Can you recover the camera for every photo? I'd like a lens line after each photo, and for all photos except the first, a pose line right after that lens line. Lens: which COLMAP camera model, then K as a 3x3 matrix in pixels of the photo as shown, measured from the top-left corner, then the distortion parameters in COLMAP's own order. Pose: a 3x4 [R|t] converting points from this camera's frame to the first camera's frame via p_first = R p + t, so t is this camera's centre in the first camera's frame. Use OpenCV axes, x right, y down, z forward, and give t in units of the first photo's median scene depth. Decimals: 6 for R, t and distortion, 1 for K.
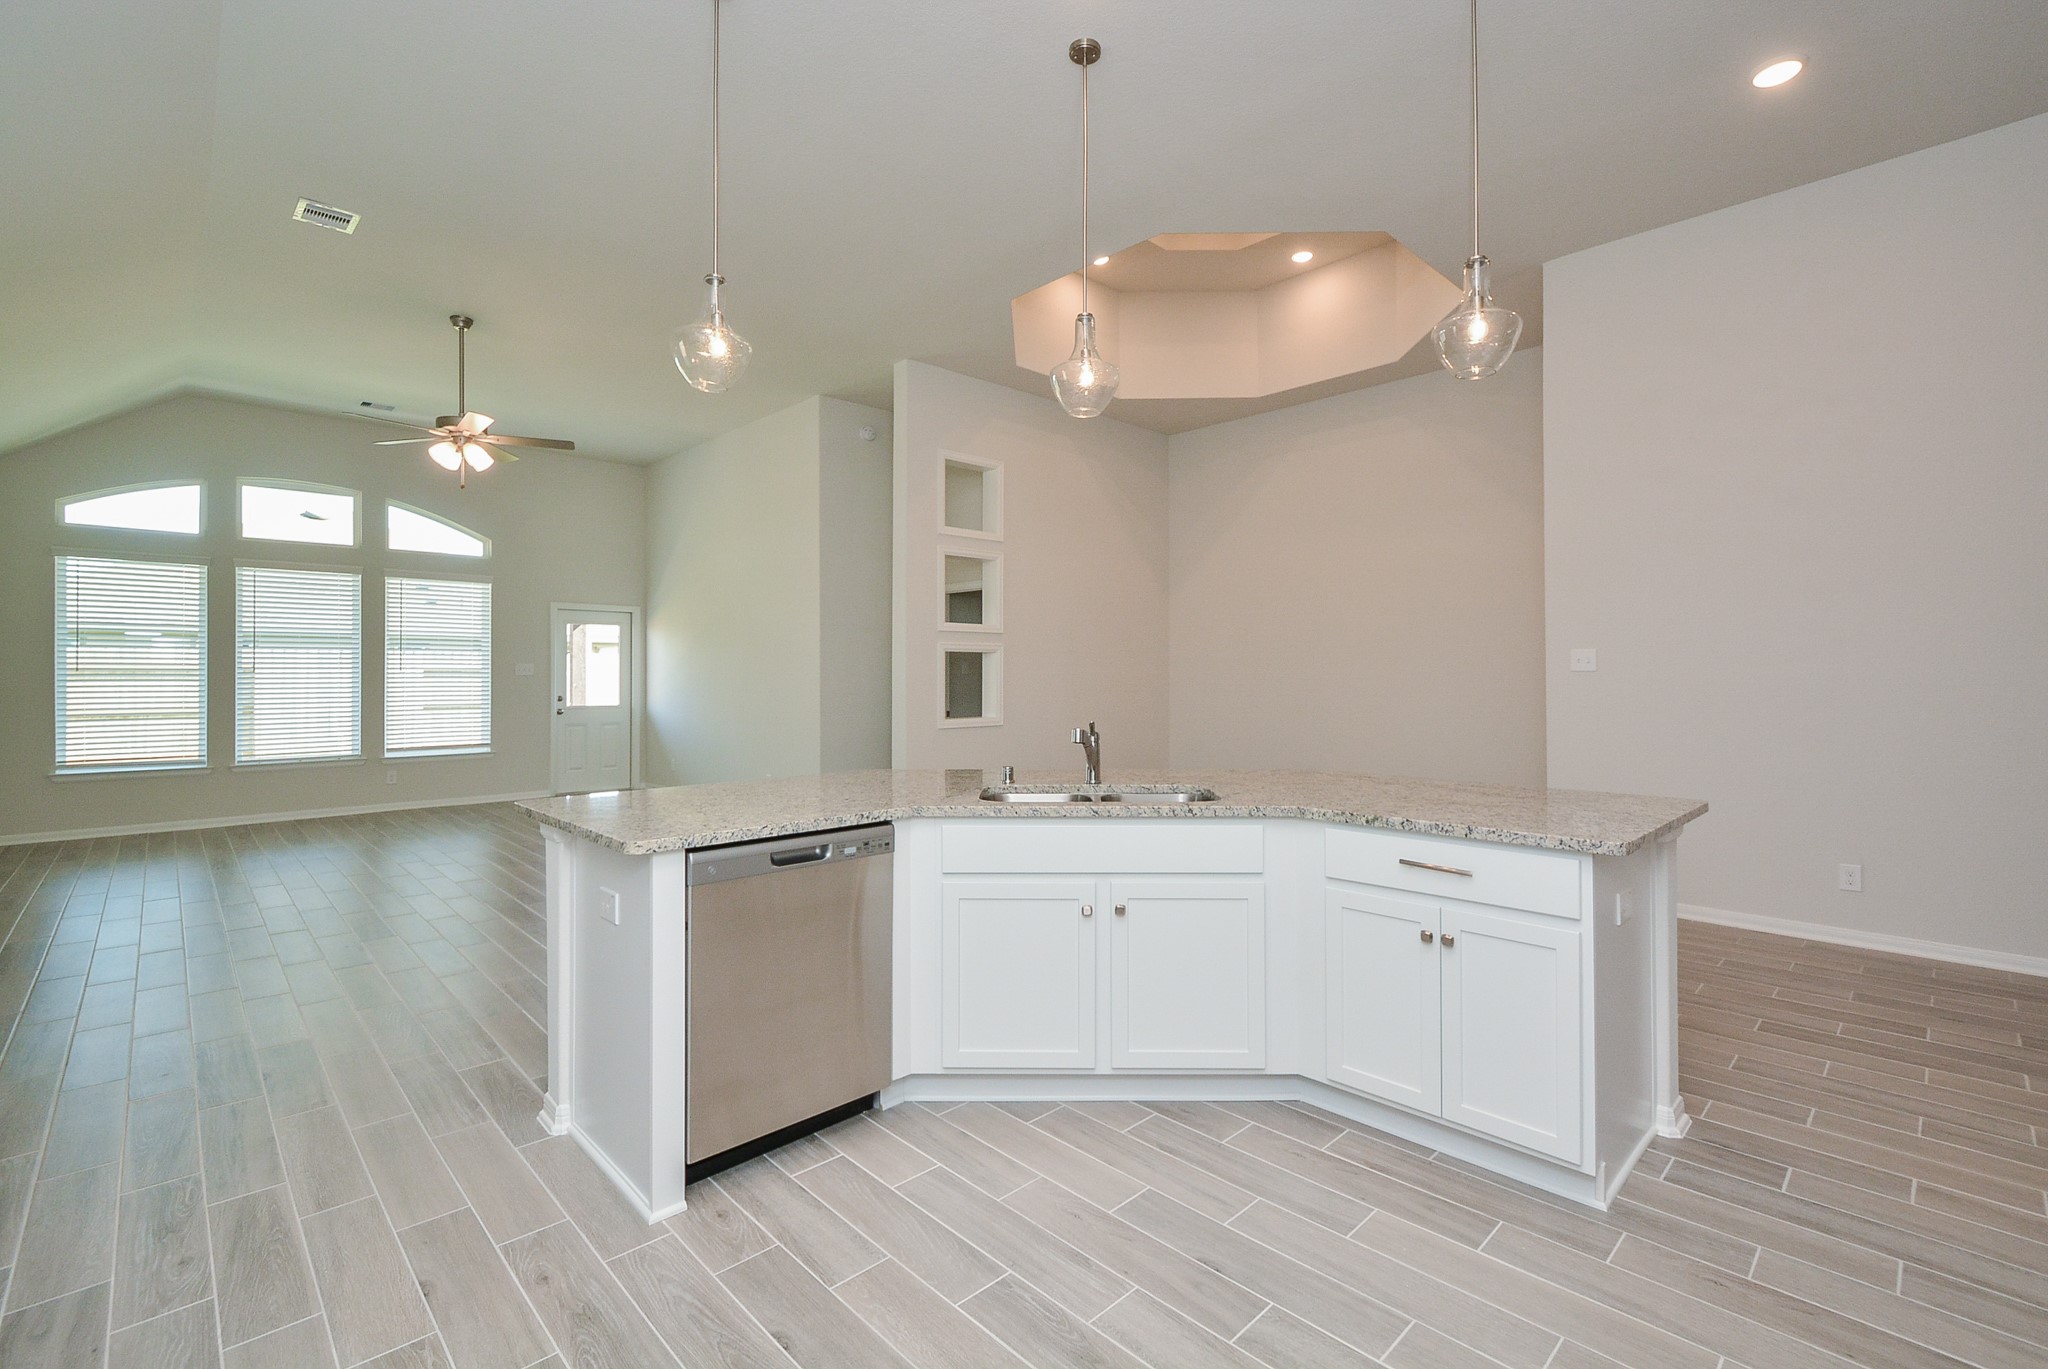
lens RADIAL K [[896.0, 0, 1030.7], [0, 896.0, 667.8], [0, 0, 1]] dist [0.007485, -0.007494]
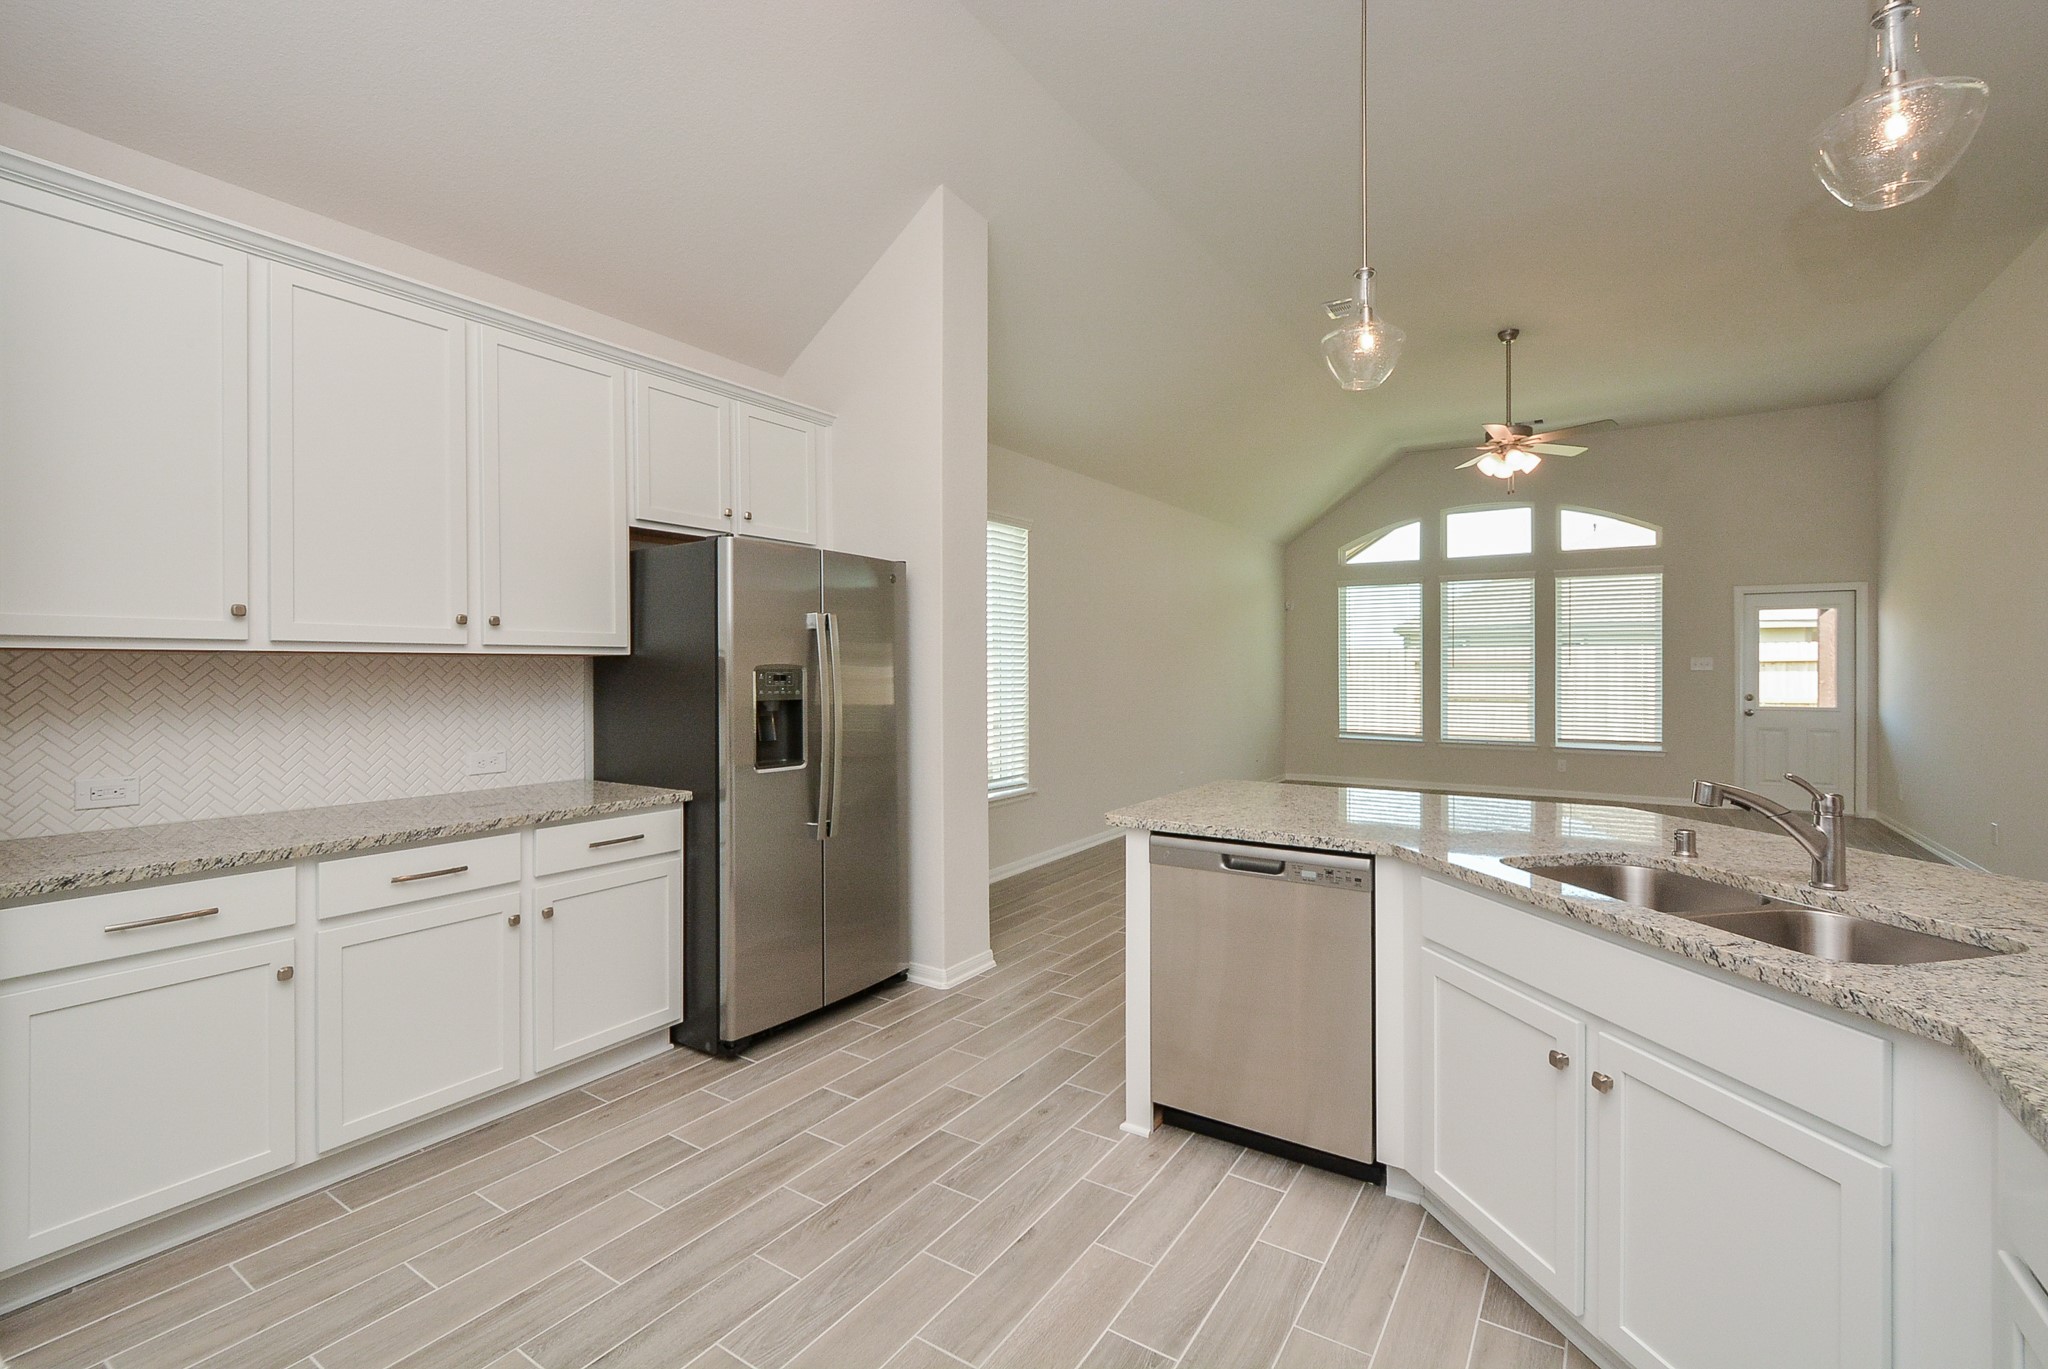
lens RADIAL K [[896.0, 0, 1030.7], [0, 896.0, 667.8], [0, 0, 1]] dist [0.007485, -0.007494]
pose [[0.223829, 0.002295, -0.974626, 0.199992], [0.008336, 0.999956, 0.004269, -0.004432], [0.974593, -0.009080, 0.223800, 0.165041]]
